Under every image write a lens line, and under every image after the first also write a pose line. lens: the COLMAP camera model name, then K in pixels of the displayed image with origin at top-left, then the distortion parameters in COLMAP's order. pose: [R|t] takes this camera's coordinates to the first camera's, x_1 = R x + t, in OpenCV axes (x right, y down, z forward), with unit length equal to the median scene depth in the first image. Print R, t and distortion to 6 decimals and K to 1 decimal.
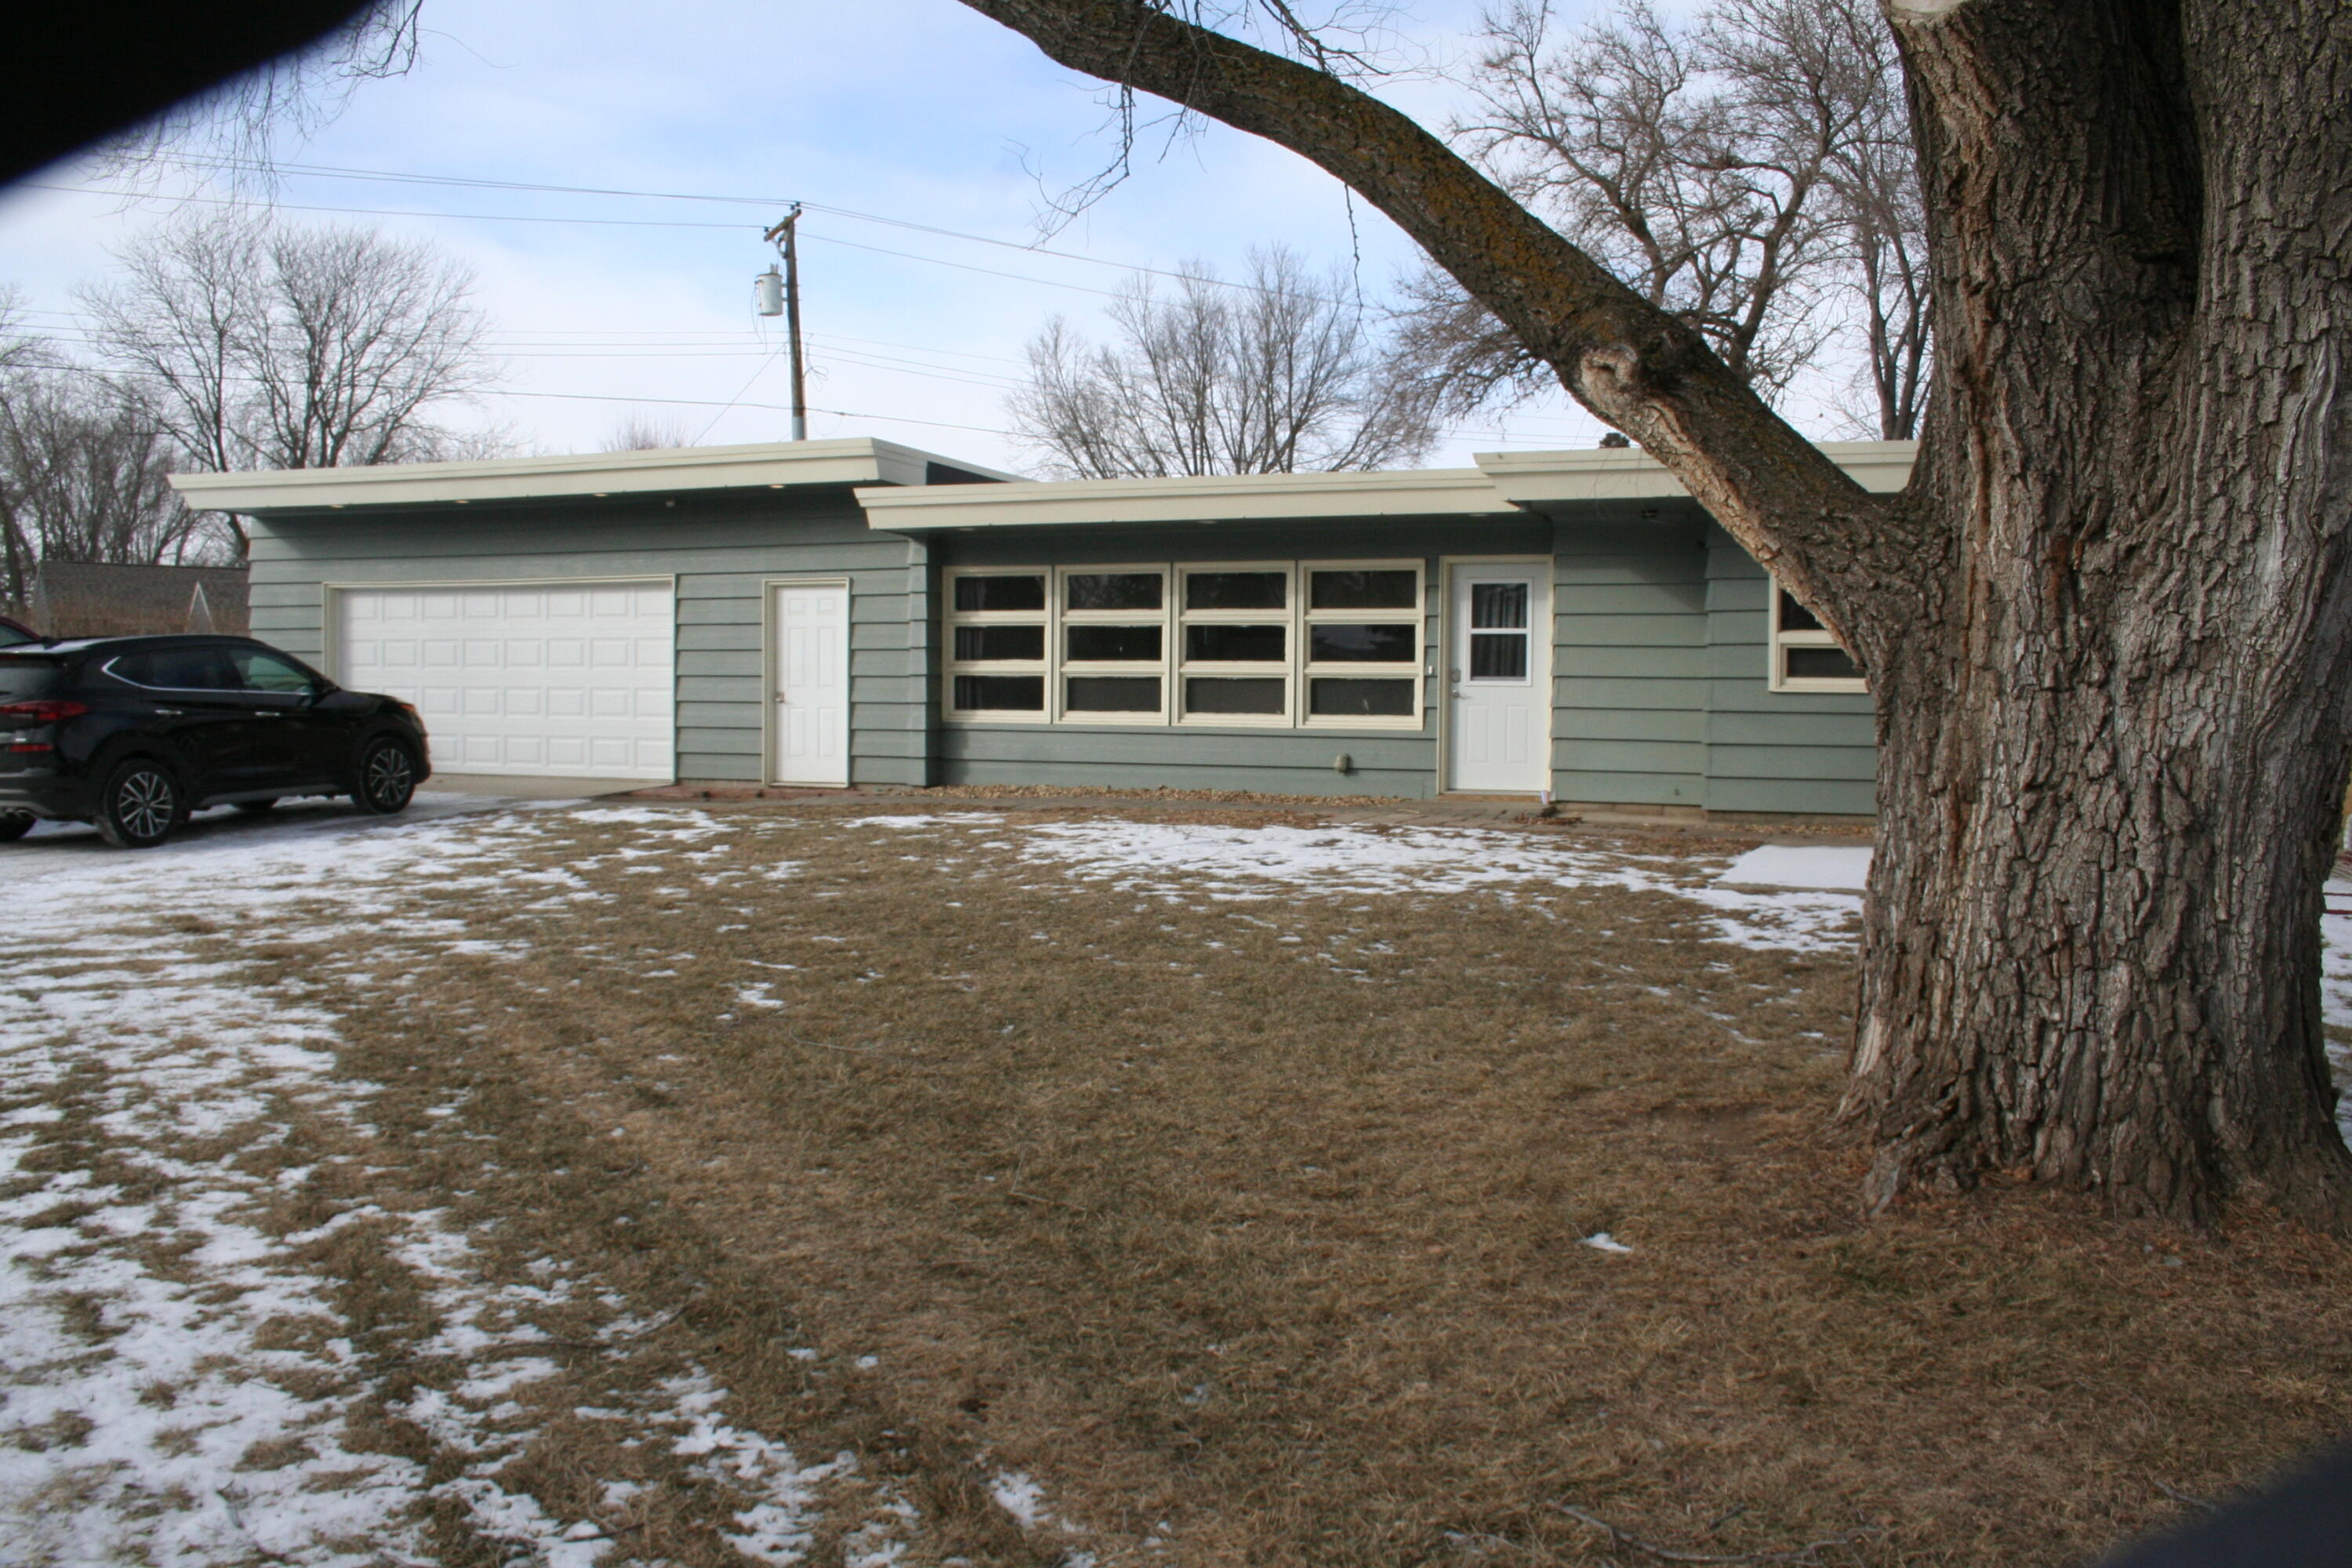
lens RADIAL K [[2034.3, 0, 1176.0], [0, 2034.3, 784.0], [0, 0, 1]] dist [-0.116991, -0.000976]
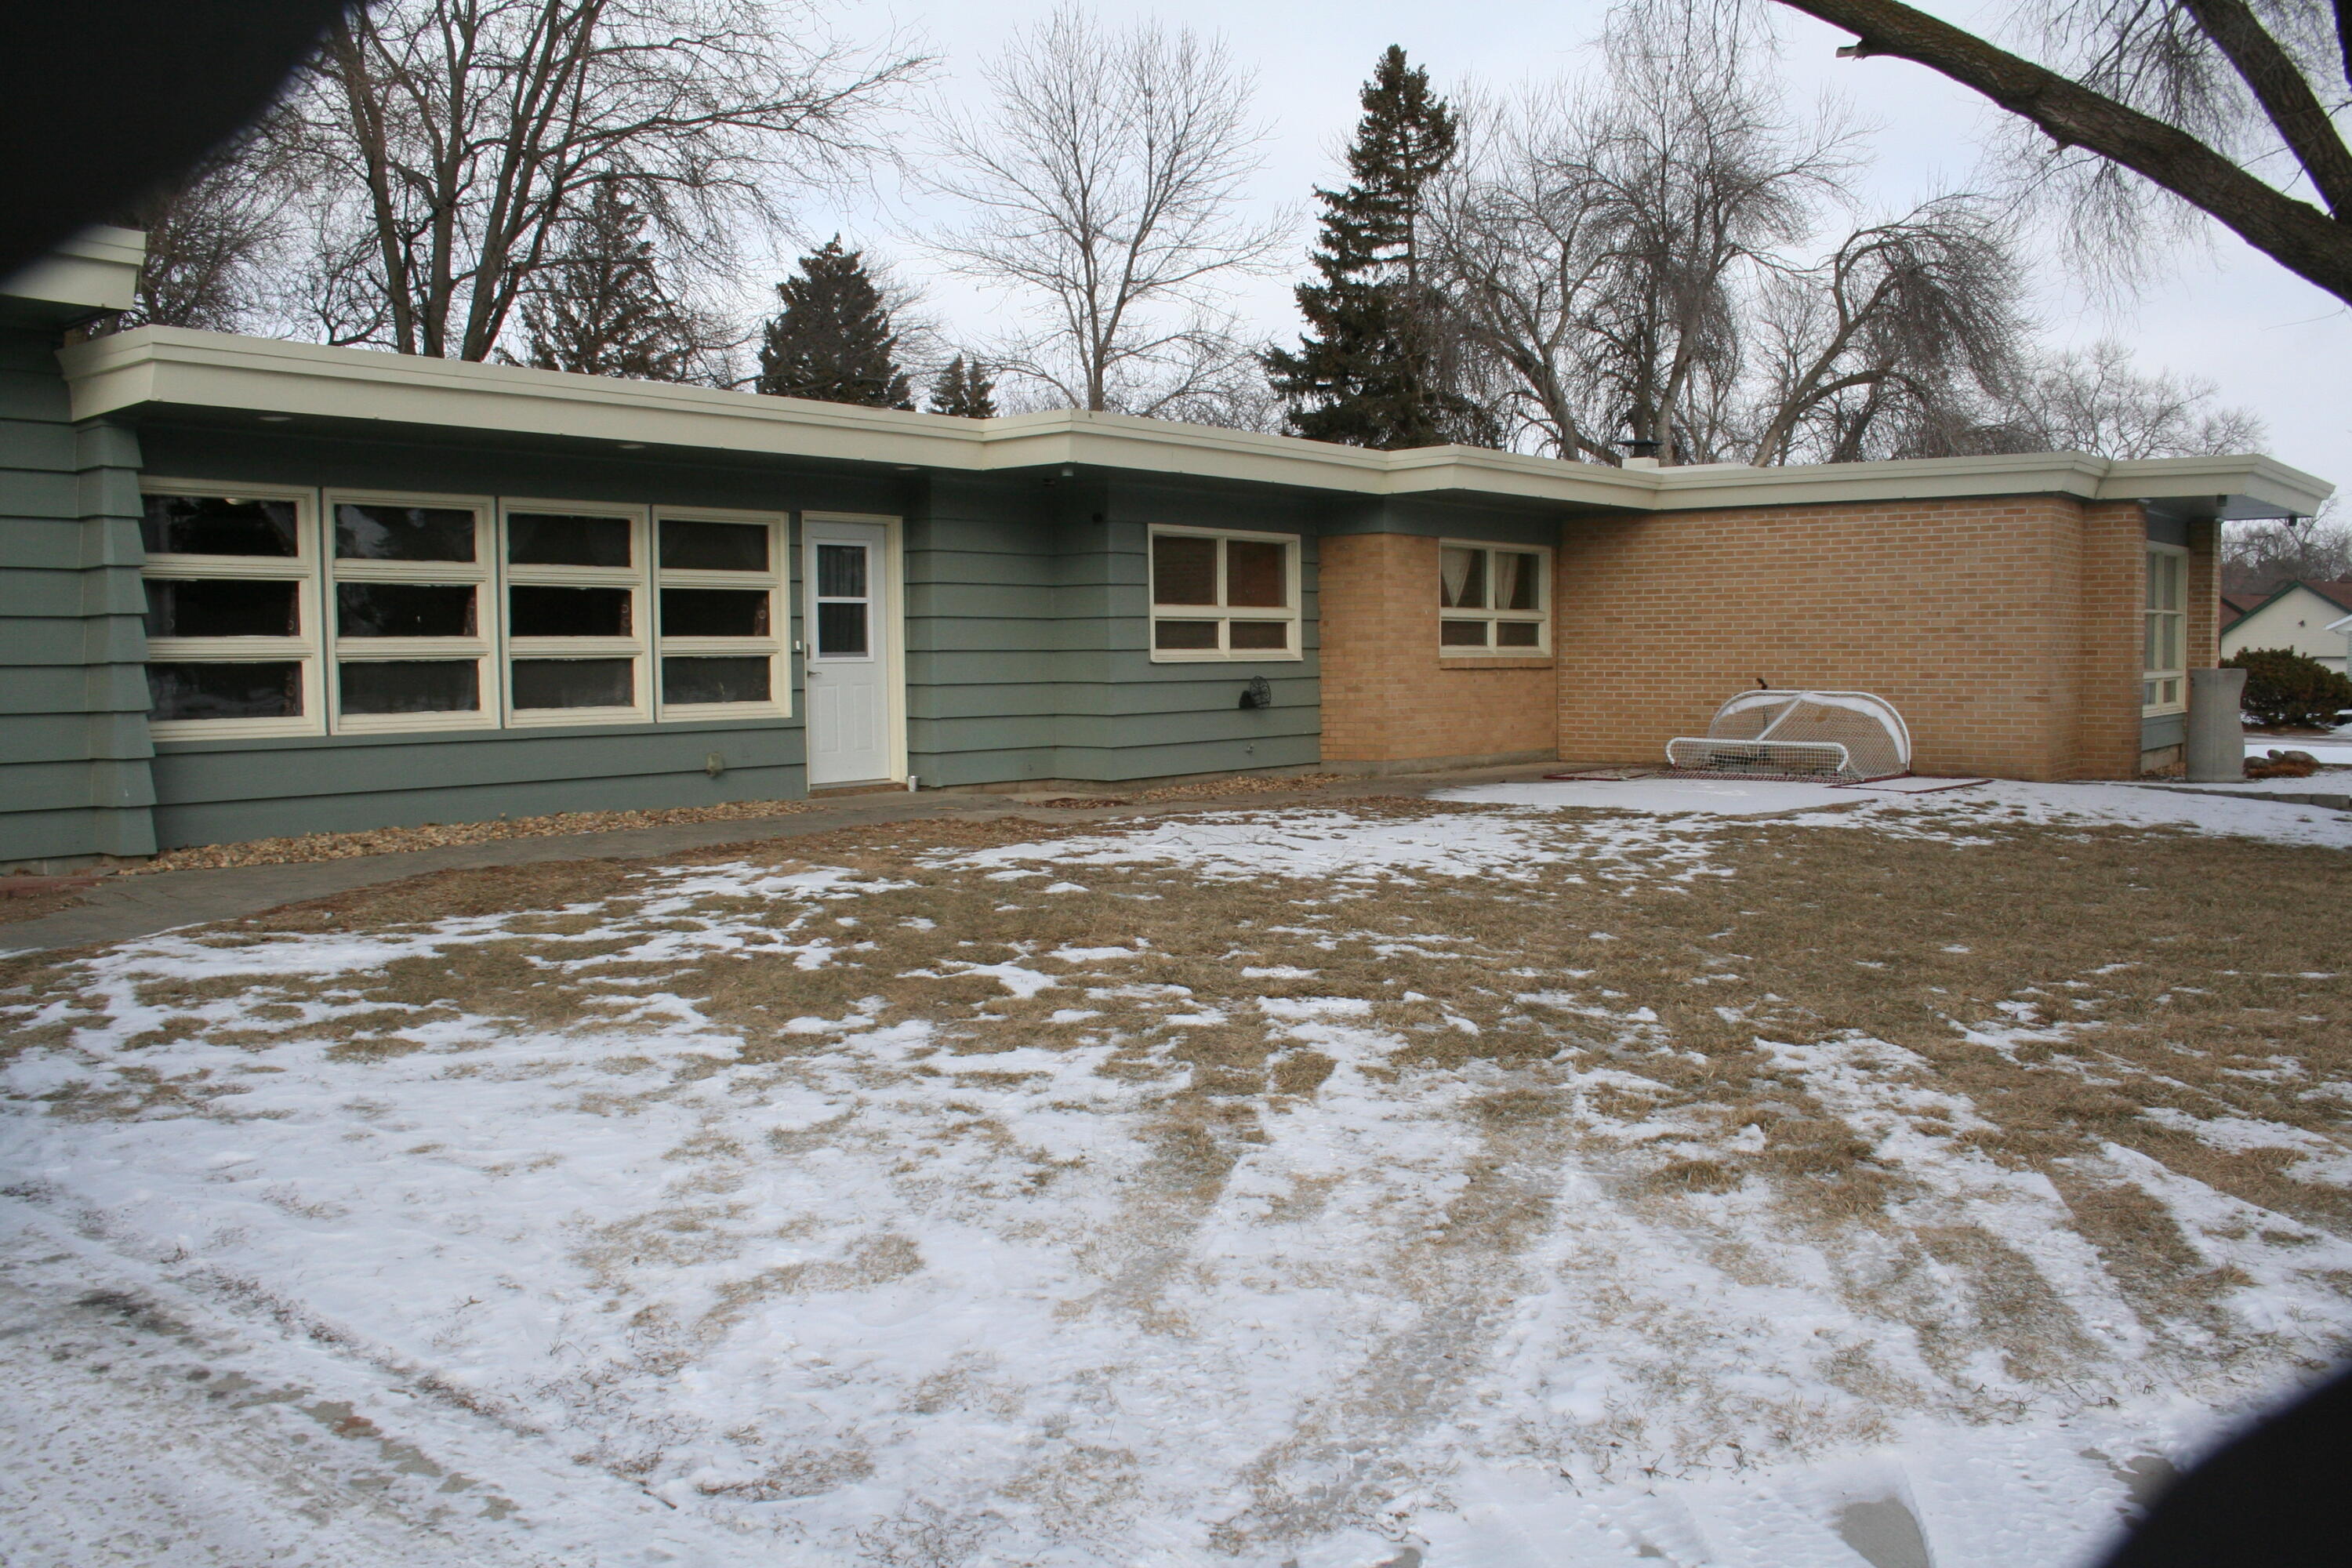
lens RADIAL K [[2034.3, 0, 1176.0], [0, 2034.3, 784.0], [0, 0, 1]] dist [-0.116991, -0.000976]
pose [[0.267148, -0.071637, 0.960989, -0.602495], [0.052461, 0.996835, 0.059726, -0.038311], [-0.962226, 0.034458, 0.270061, 0.587070]]
